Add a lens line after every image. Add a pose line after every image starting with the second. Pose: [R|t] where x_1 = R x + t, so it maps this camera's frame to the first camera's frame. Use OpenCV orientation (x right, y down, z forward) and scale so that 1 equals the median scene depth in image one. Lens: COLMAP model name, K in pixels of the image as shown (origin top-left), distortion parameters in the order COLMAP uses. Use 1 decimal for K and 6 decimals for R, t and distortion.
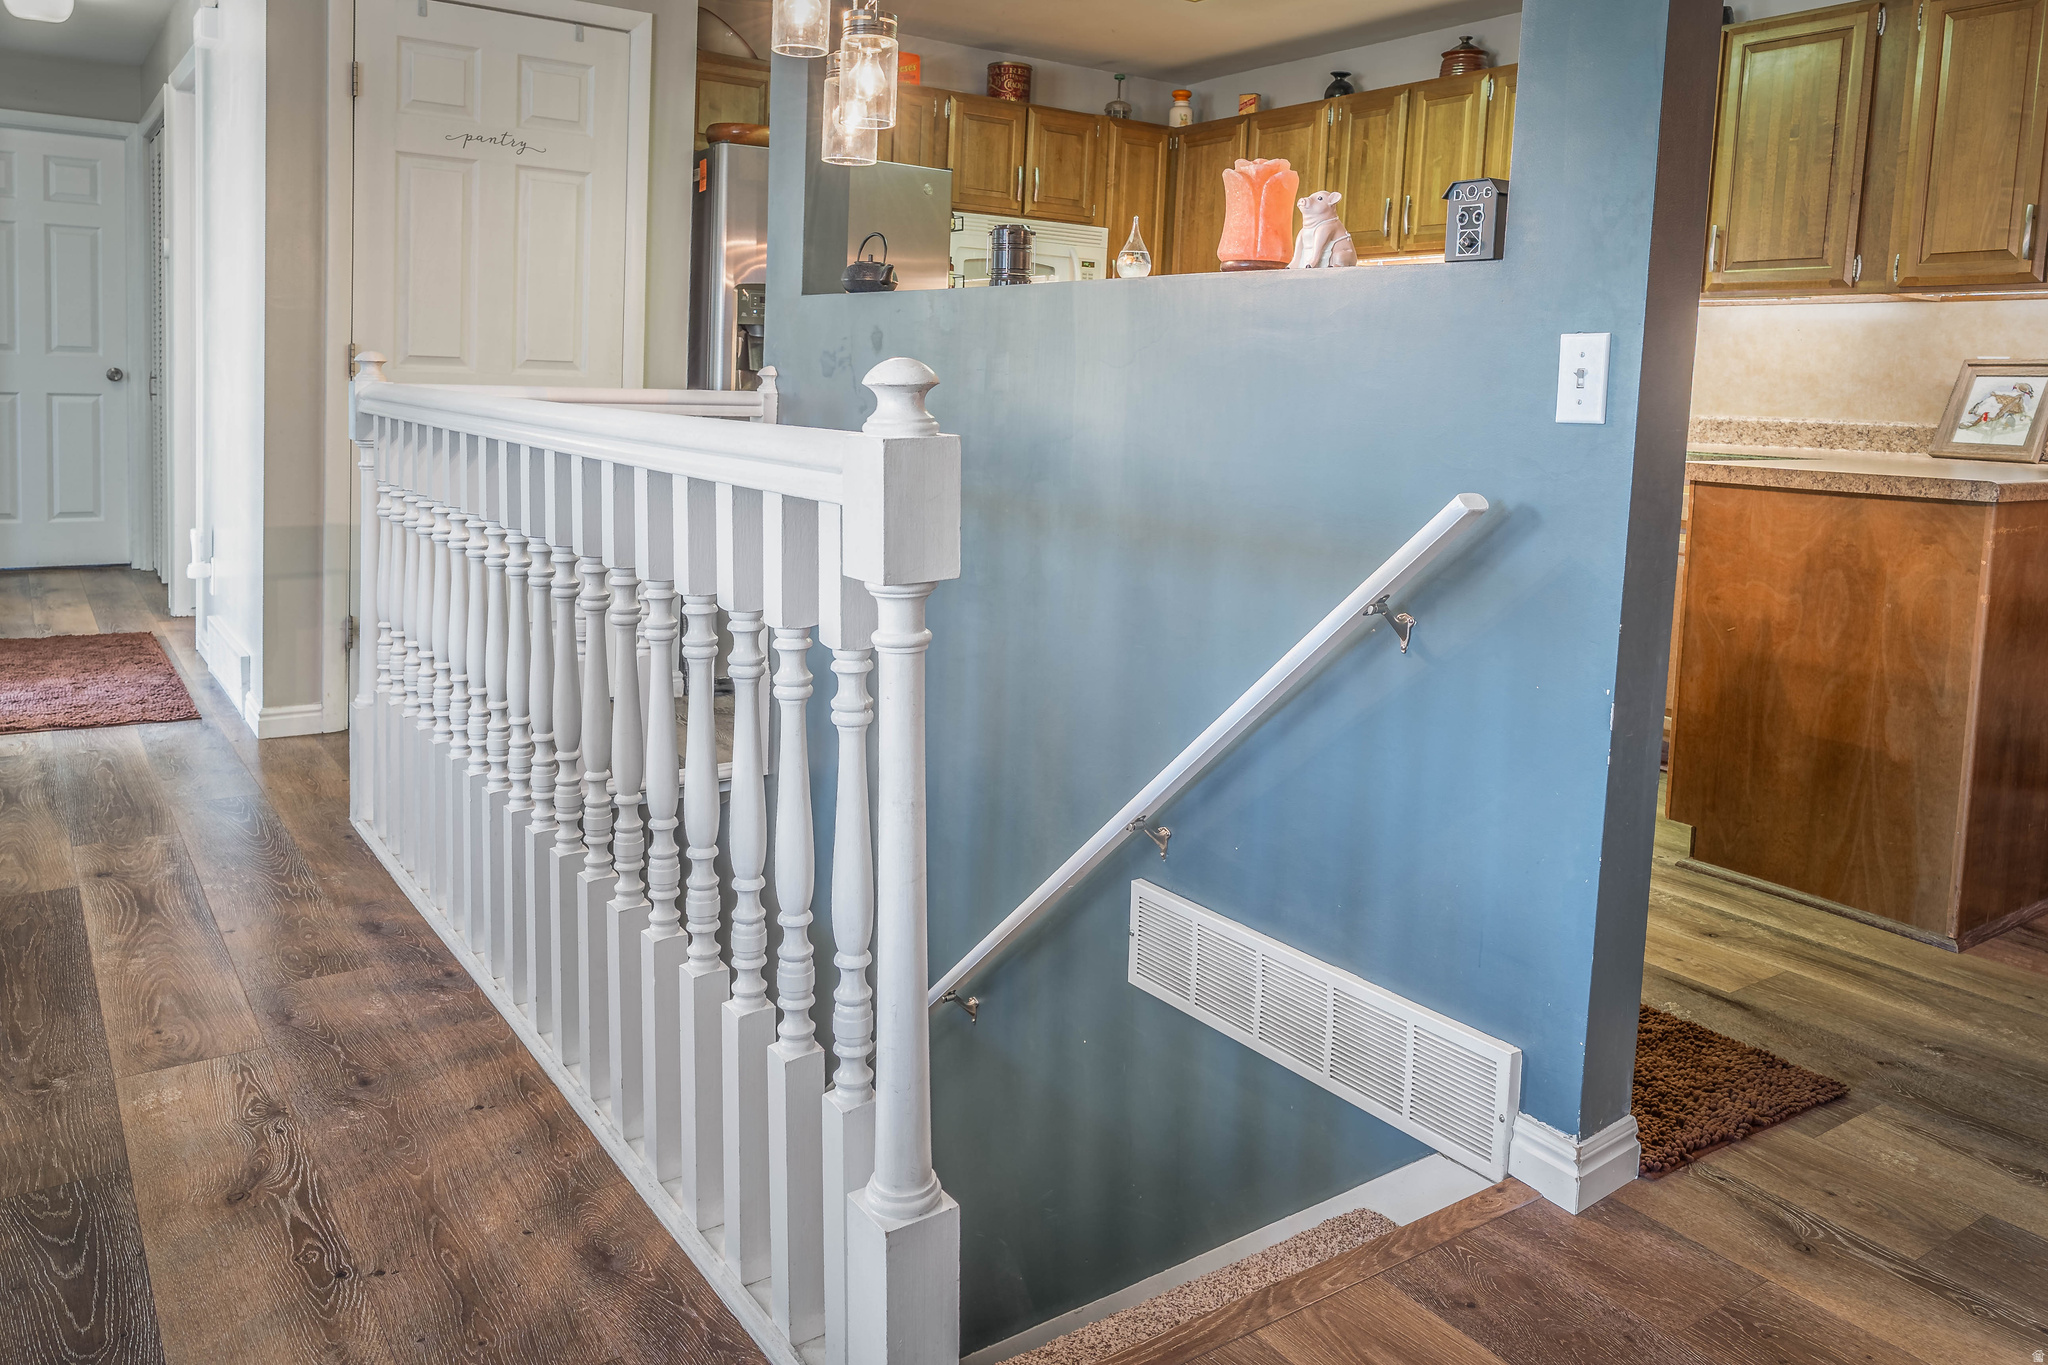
lens RADIAL K [[1500.6, 0, 1052.2], [0, 1500.6, 536.1], [0, 0, 1]] dist [0.003799, 0.008537]
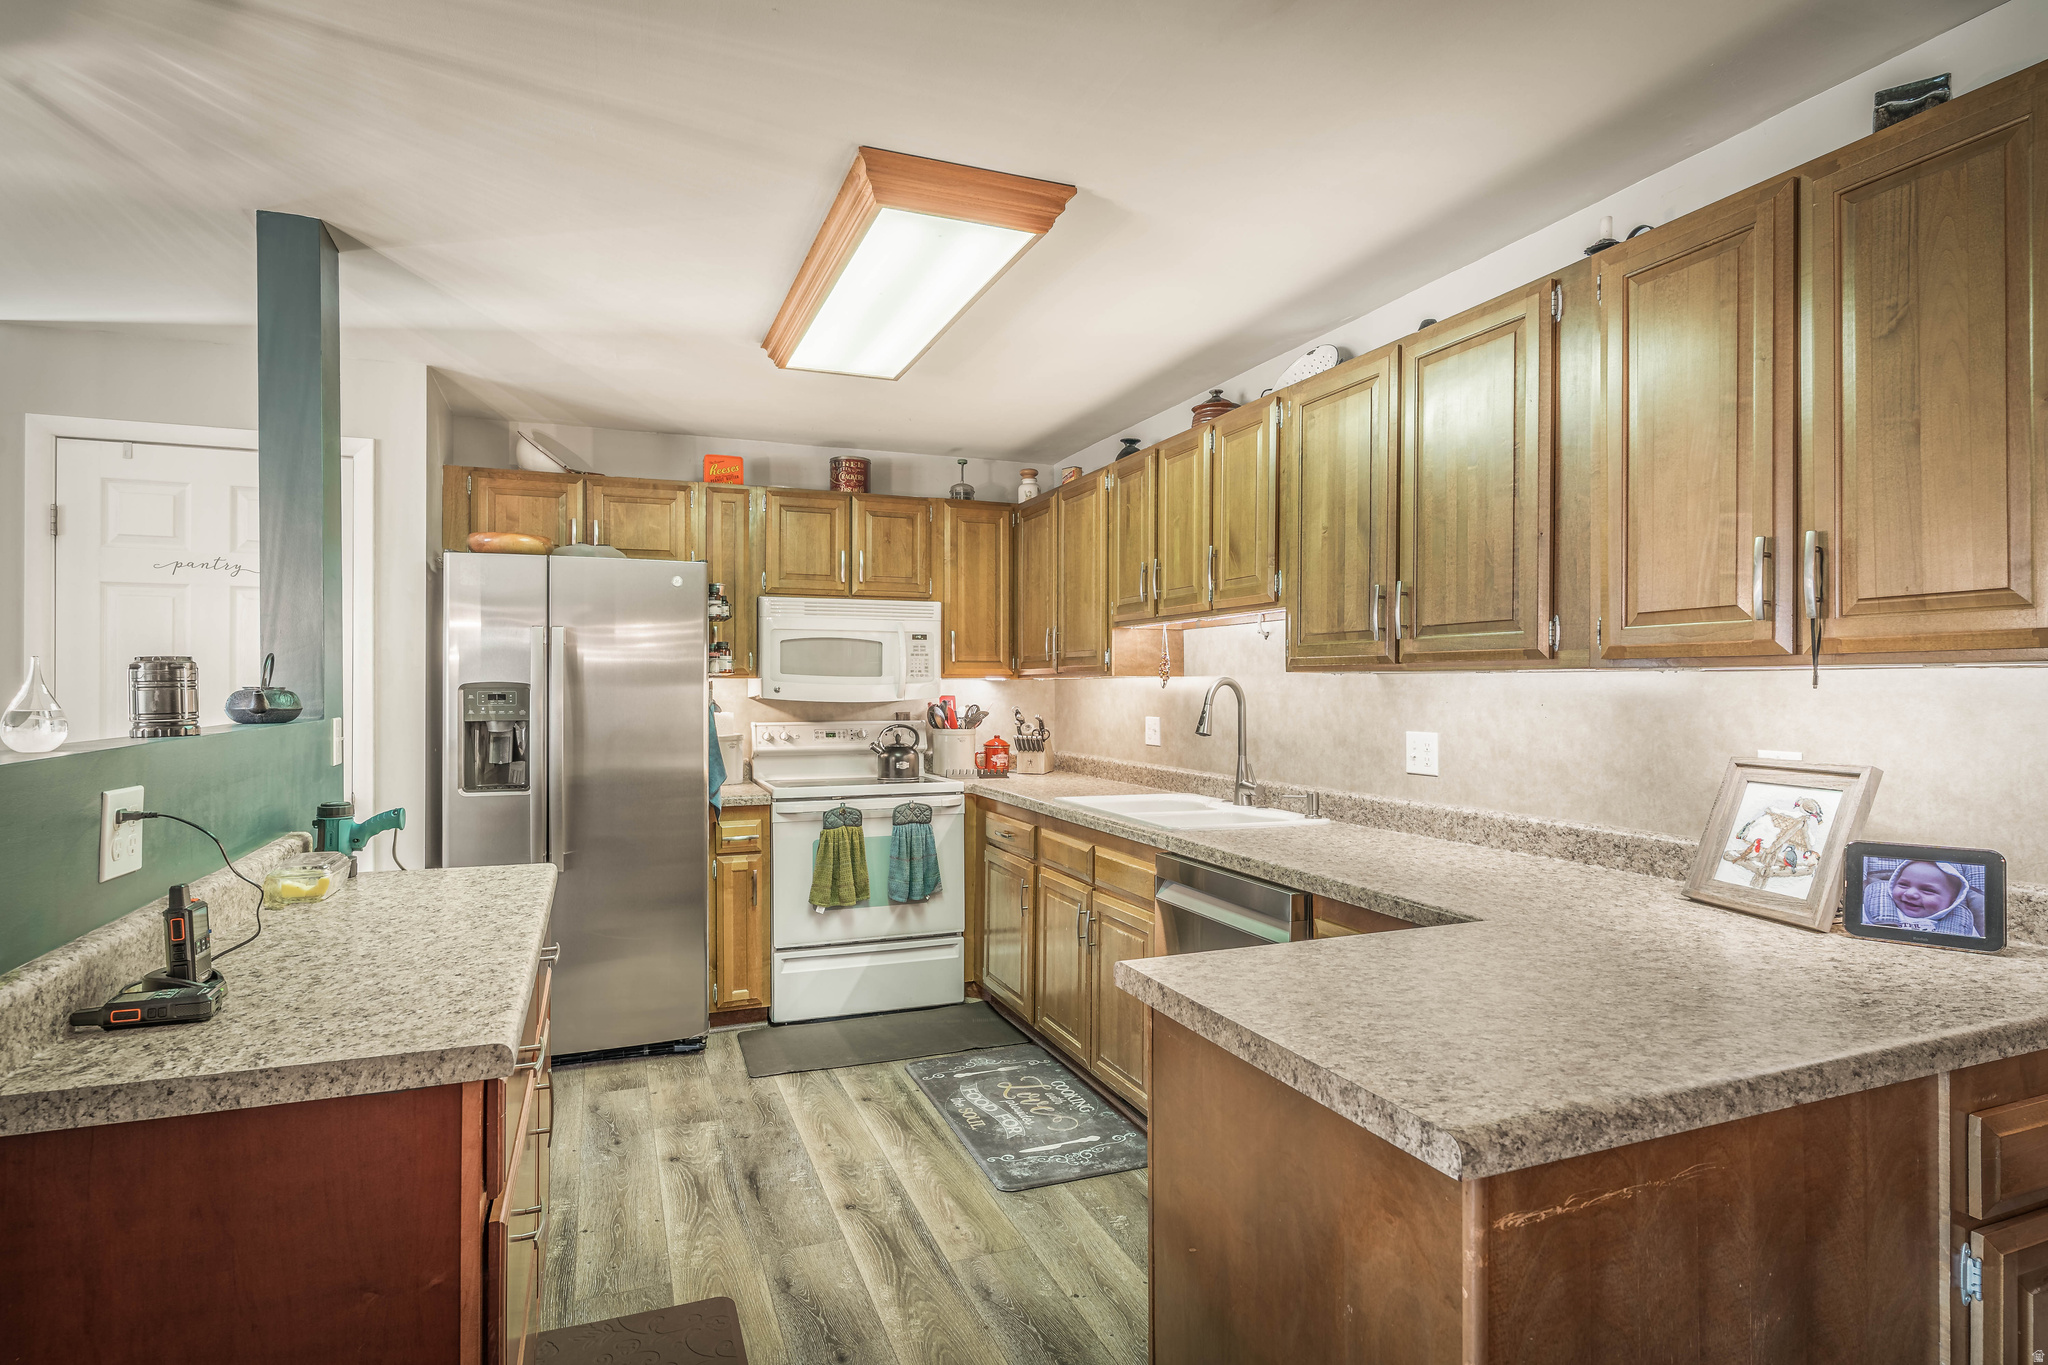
lens RADIAL K [[1071.5, 0, 1022.7], [0, 1071.5, 686.6], [0, 0, 1]] dist [0.002987, 0.000360]
pose [[0.971375, -0.032409, -0.235332, 0.375632], [0.007538, 0.994357, -0.105821, -0.091980], [0.237433, 0.101018, 0.966137, 0.407323]]
